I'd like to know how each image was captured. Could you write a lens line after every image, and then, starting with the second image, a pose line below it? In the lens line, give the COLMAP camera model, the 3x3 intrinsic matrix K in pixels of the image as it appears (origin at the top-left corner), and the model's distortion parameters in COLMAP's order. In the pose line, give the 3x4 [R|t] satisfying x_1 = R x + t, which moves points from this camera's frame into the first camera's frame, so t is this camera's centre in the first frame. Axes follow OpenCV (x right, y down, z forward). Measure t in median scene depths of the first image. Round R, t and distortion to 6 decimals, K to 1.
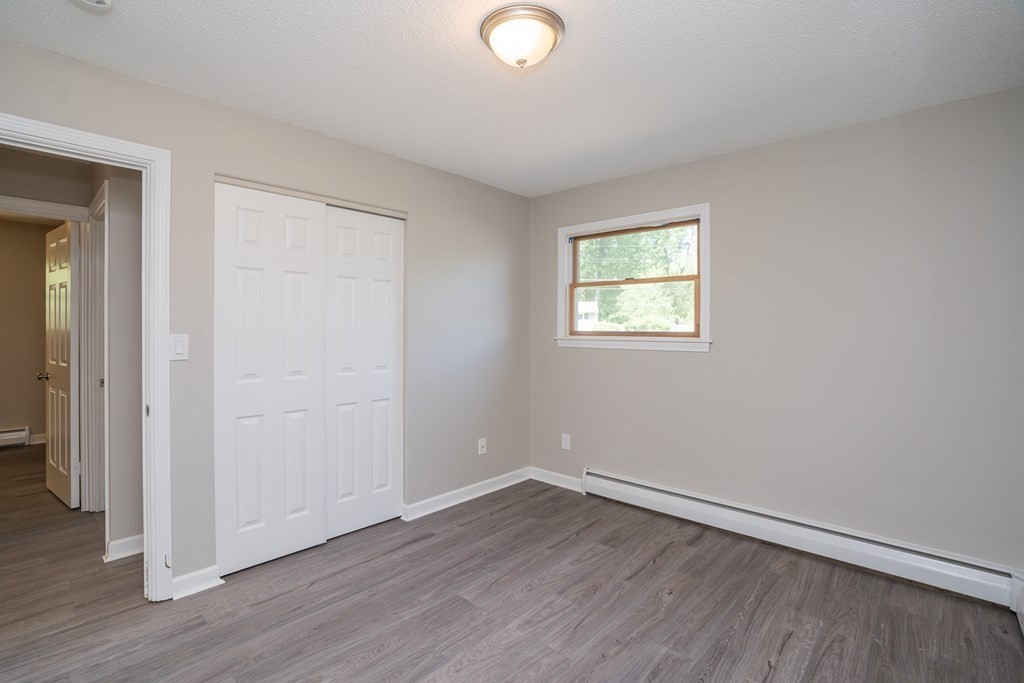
lens RADIAL K [[459.6, 0, 526.8], [0, 459.6, 330.5], [0, 0, 1]] dist [-0.036237, 0.004015]
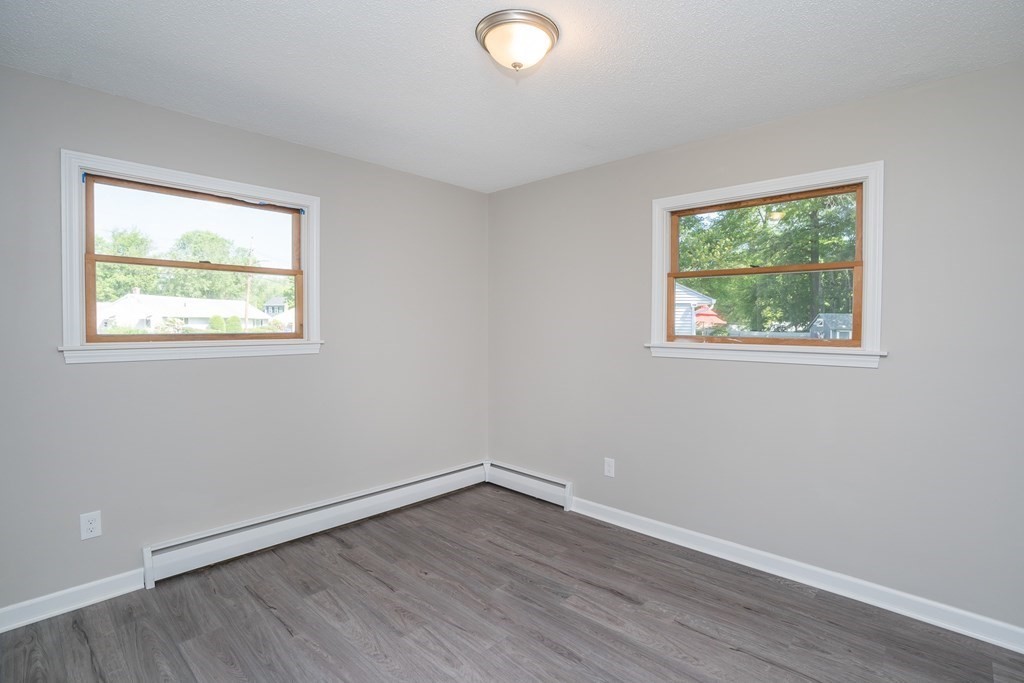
lens RADIAL K [[499.1, 0, 504.3], [0, 499.1, 335.6], [0, 0, 1]] dist [-0.033070, 0.007101]
pose [[0.047179, -0.022111, 0.998642, -0.596918], [0.005697, 0.999745, 0.021866, -0.009684], [-0.998870, 0.004658, 0.047293, 0.530857]]
